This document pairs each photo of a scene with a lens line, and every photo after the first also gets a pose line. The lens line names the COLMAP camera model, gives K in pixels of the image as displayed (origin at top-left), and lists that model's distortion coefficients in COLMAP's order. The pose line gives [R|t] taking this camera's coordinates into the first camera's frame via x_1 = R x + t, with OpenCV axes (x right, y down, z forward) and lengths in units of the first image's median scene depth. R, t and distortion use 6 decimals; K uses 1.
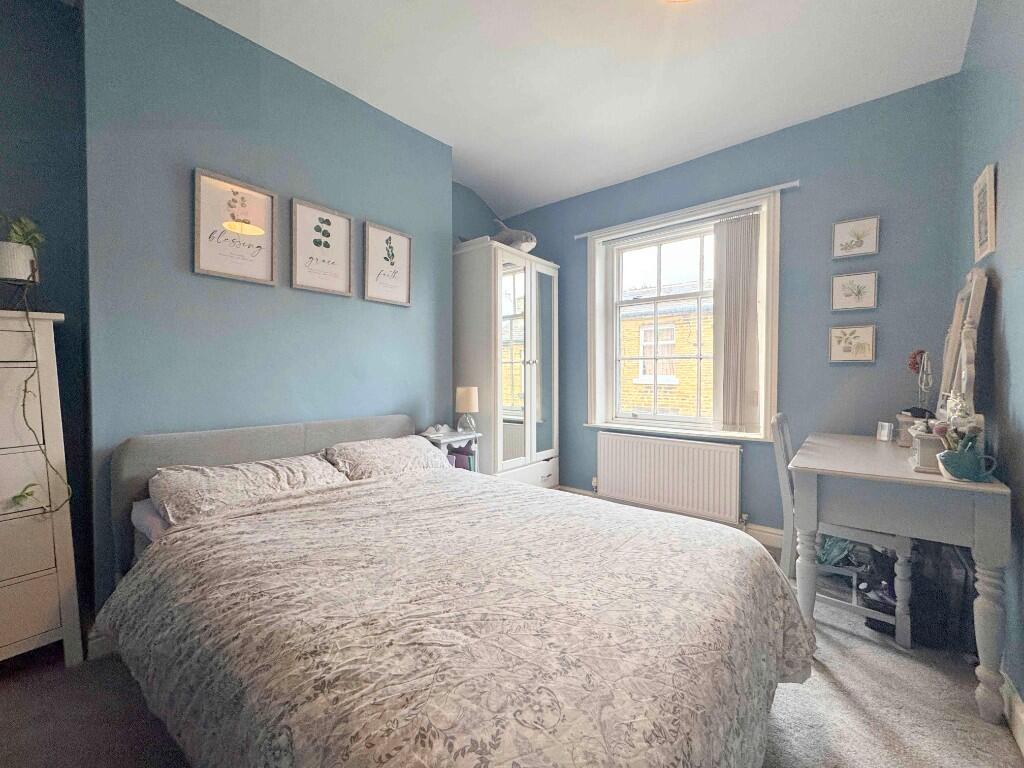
lens RADIAL K [[409.1, 0, 510.6], [0, 409.1, 380.2], [0, 0, 1]] dist [-0.002542, 0.000602]
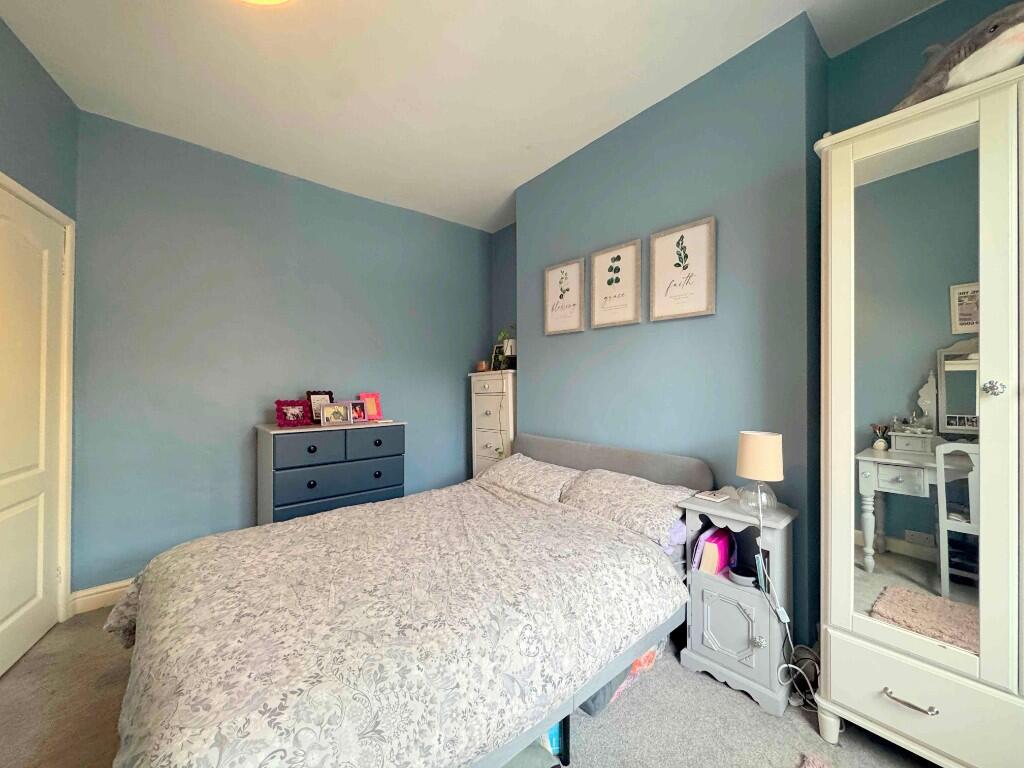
lens RADIAL K [[409.1, 0, 511.9], [0, 409.1, 381.2], [0, 0, 1]] dist [-0.002542, 0.000602]
pose [[-0.182018, -0.012865, -0.983211, 0.640730], [-0.014883, 0.999836, -0.010328, -0.055994], [0.983182, 0.012754, -0.182180, 0.938056]]
